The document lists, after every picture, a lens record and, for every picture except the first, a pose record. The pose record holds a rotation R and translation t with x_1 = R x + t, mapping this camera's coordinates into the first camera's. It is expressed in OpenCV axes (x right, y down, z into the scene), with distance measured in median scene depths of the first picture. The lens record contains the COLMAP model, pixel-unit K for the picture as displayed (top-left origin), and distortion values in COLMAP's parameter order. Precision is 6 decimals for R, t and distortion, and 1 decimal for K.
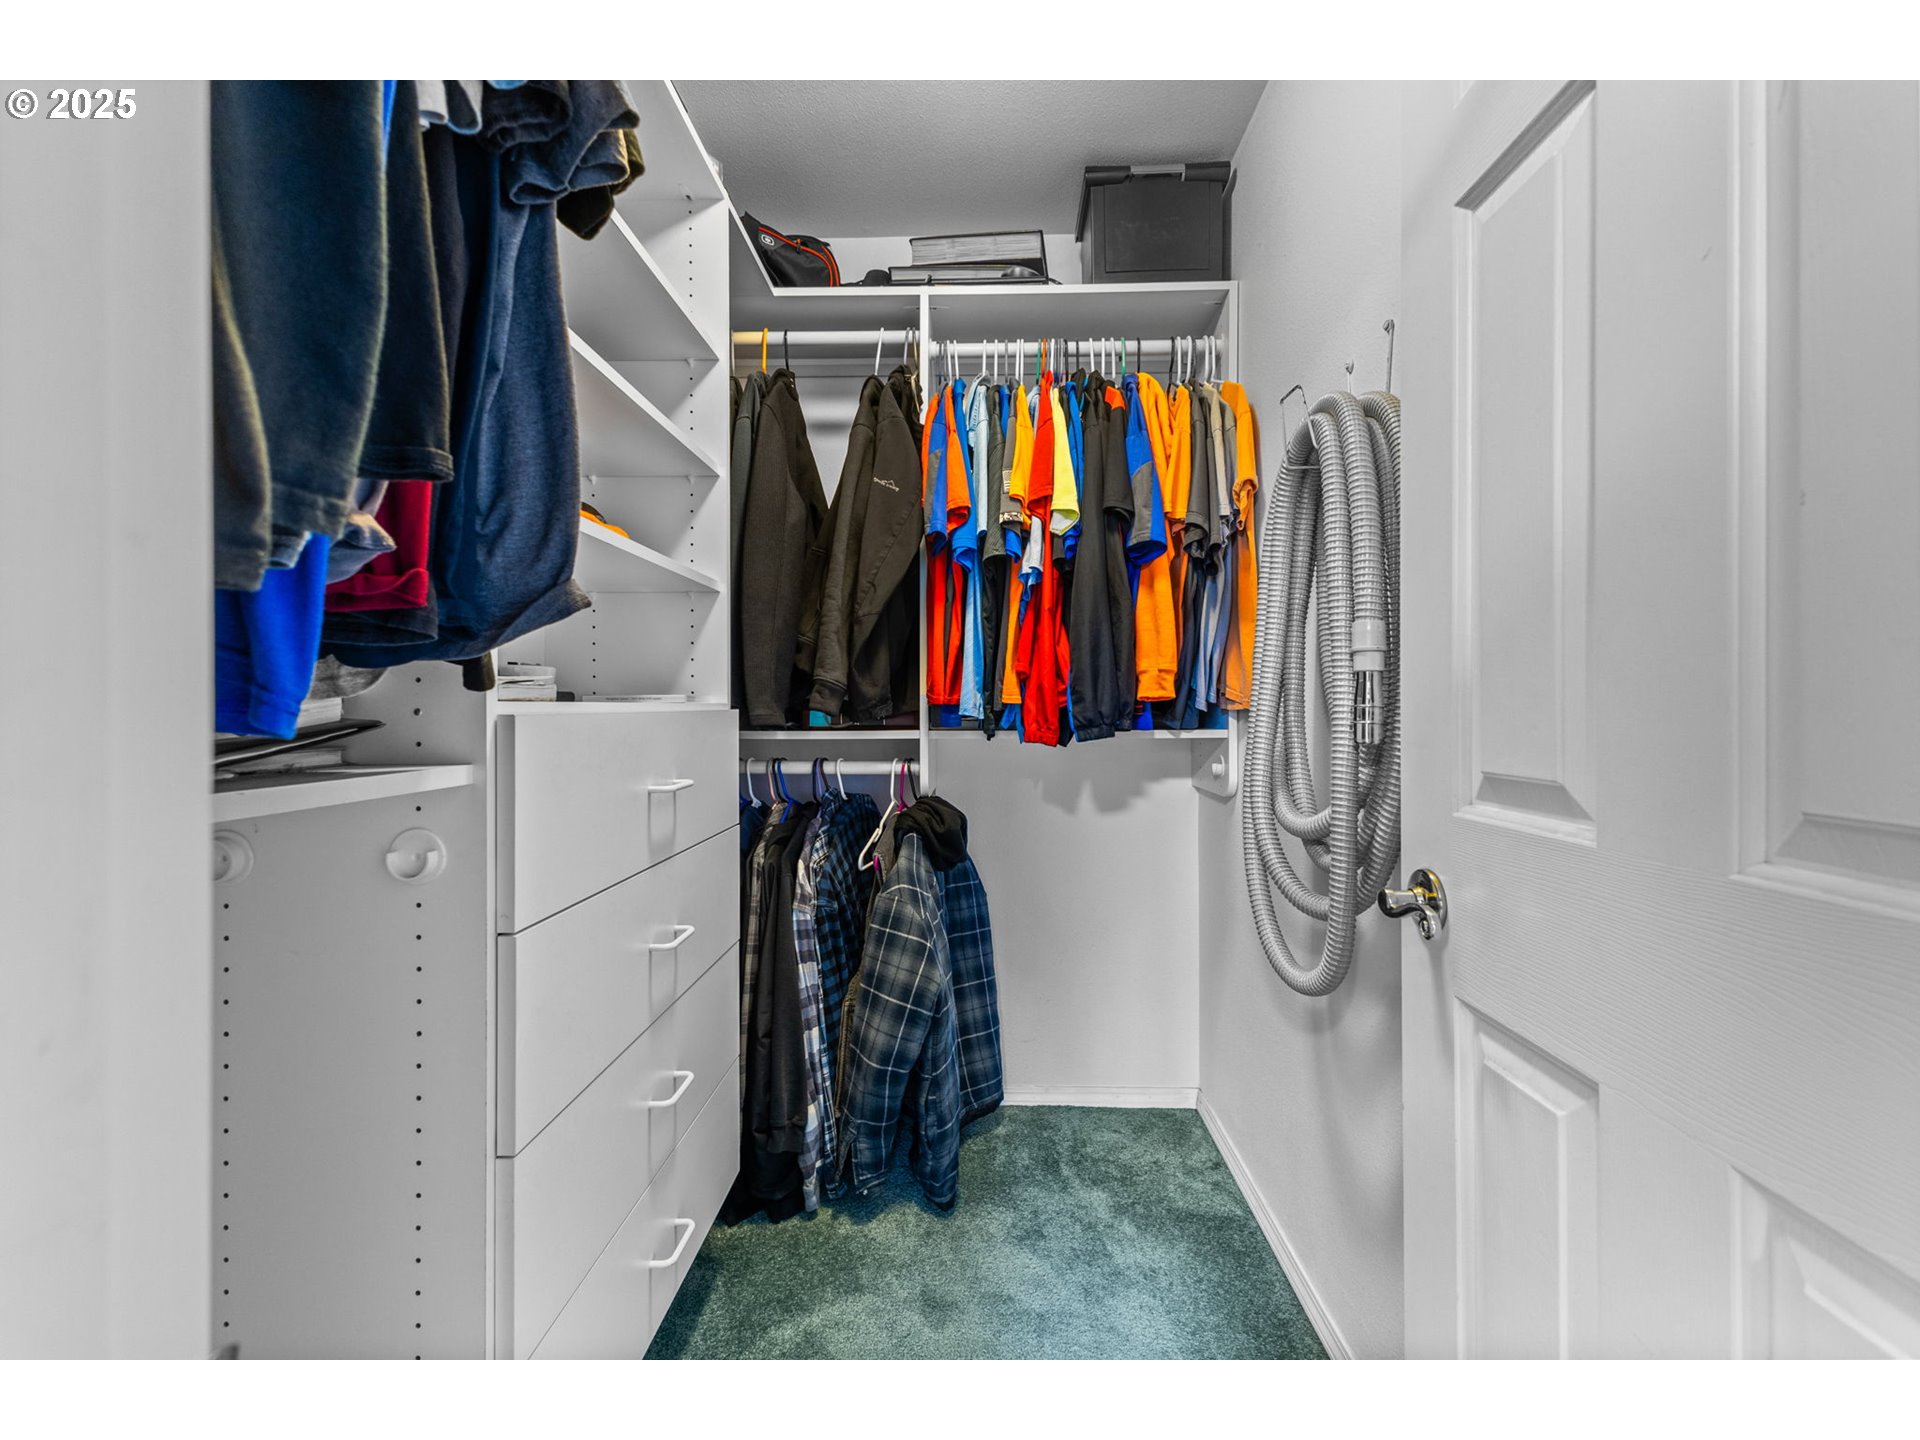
lens RADIAL K [[828.5, 0, 961.2], [0, 828.5, 710.1], [0, 0, 1]] dist [0.000197, 0.000021]
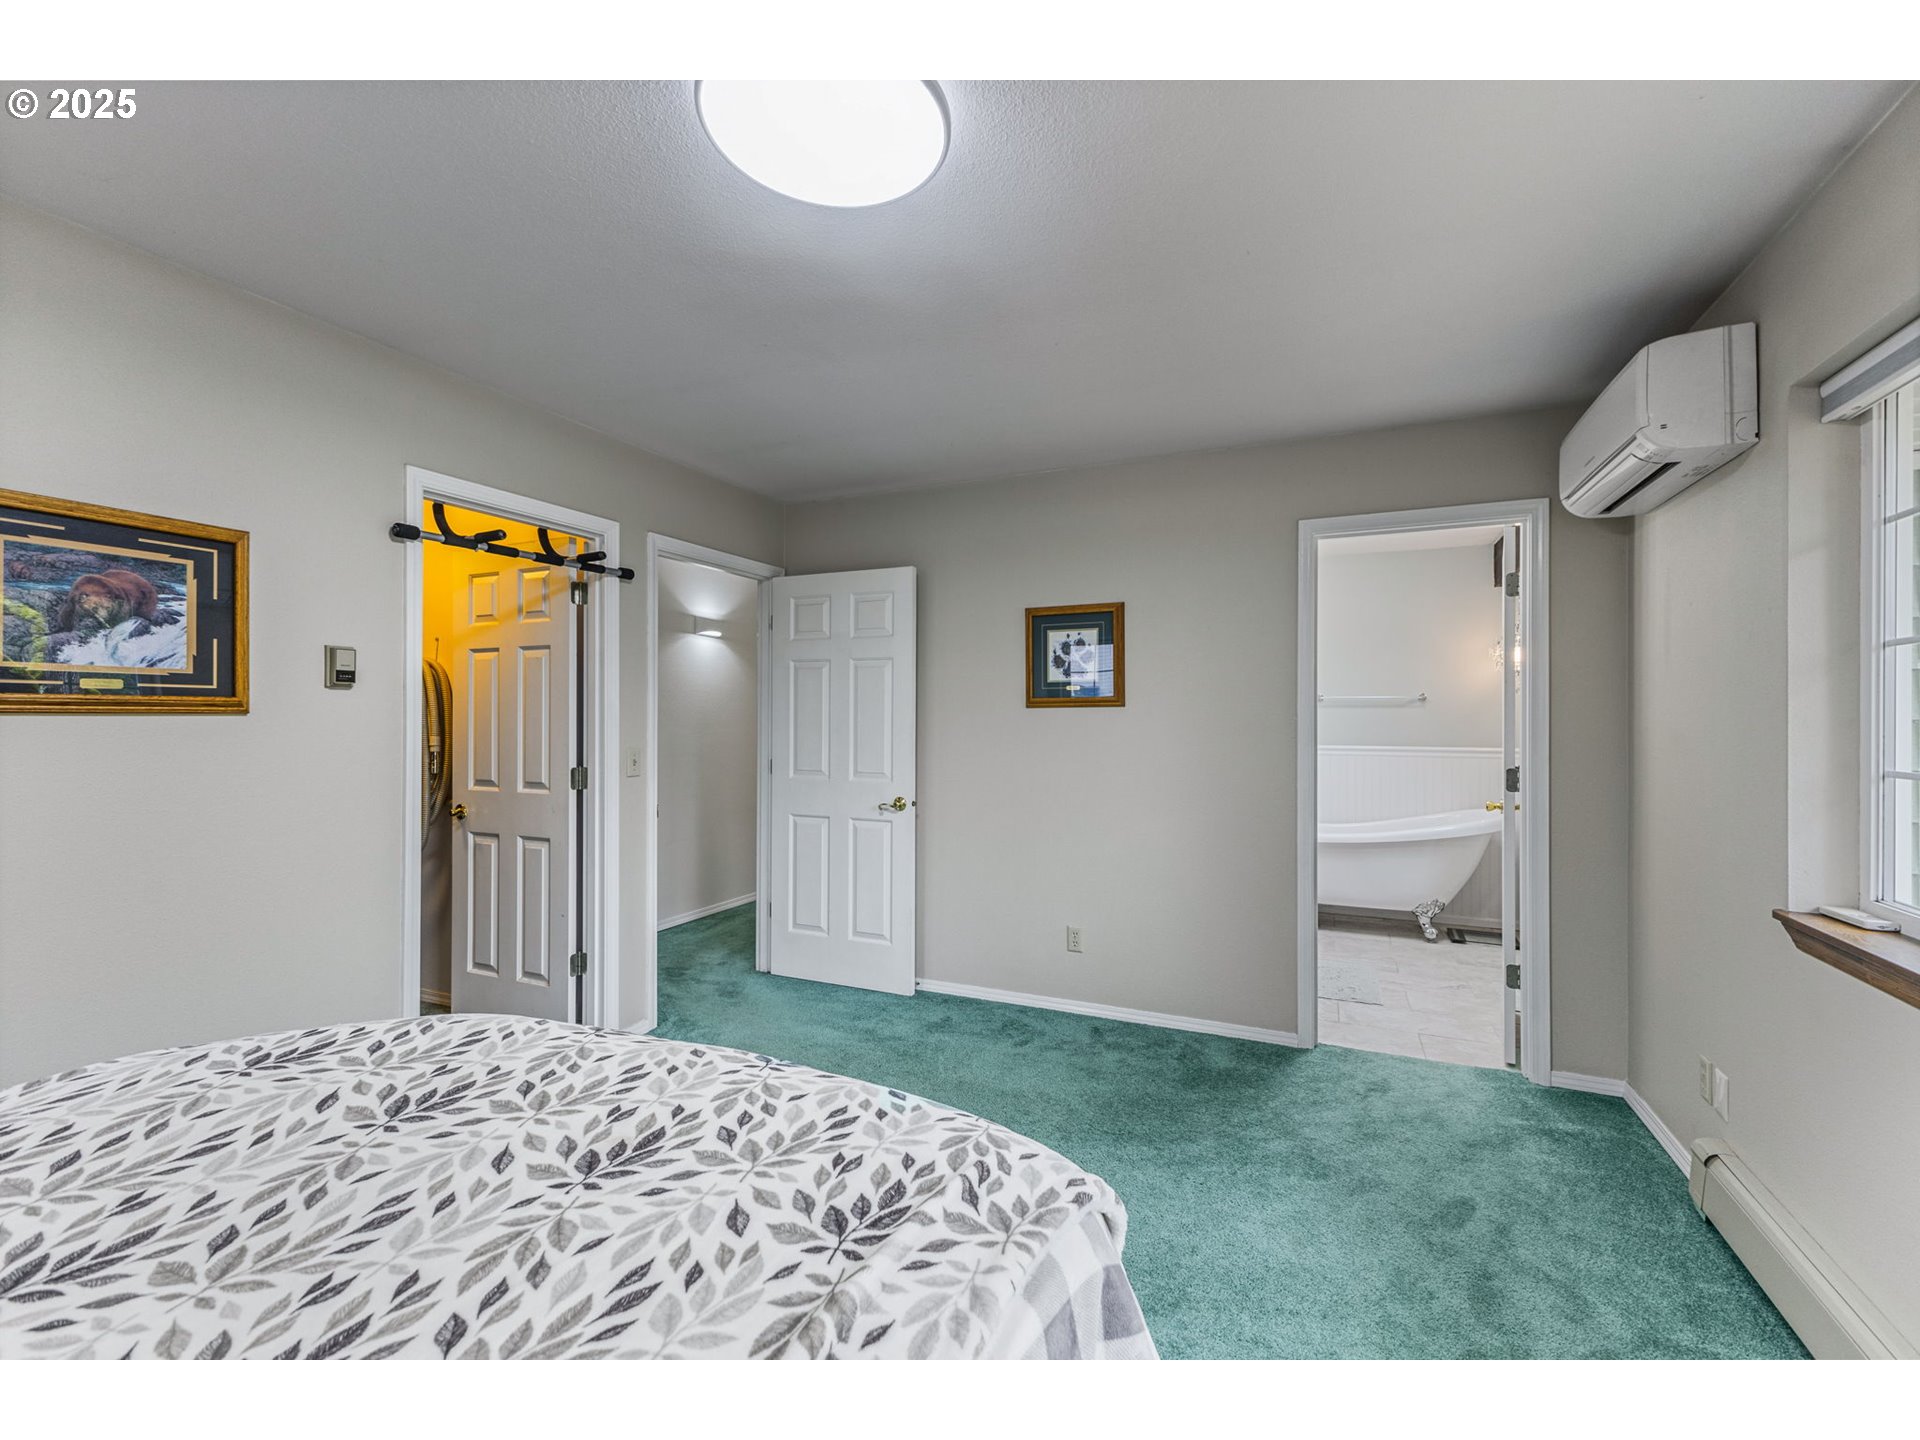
lens RADIAL K [[828.5, 0, 959.2], [0, 828.5, 721.8], [0, 0, 1]] dist [0.000197, 0.000021]
pose [[0.384045, 0.001448, 0.923313, -2.239585], [0.006548, 0.999969, -0.004292, -0.176568], [-0.923291, 0.007694, 0.384024, -2.811660]]
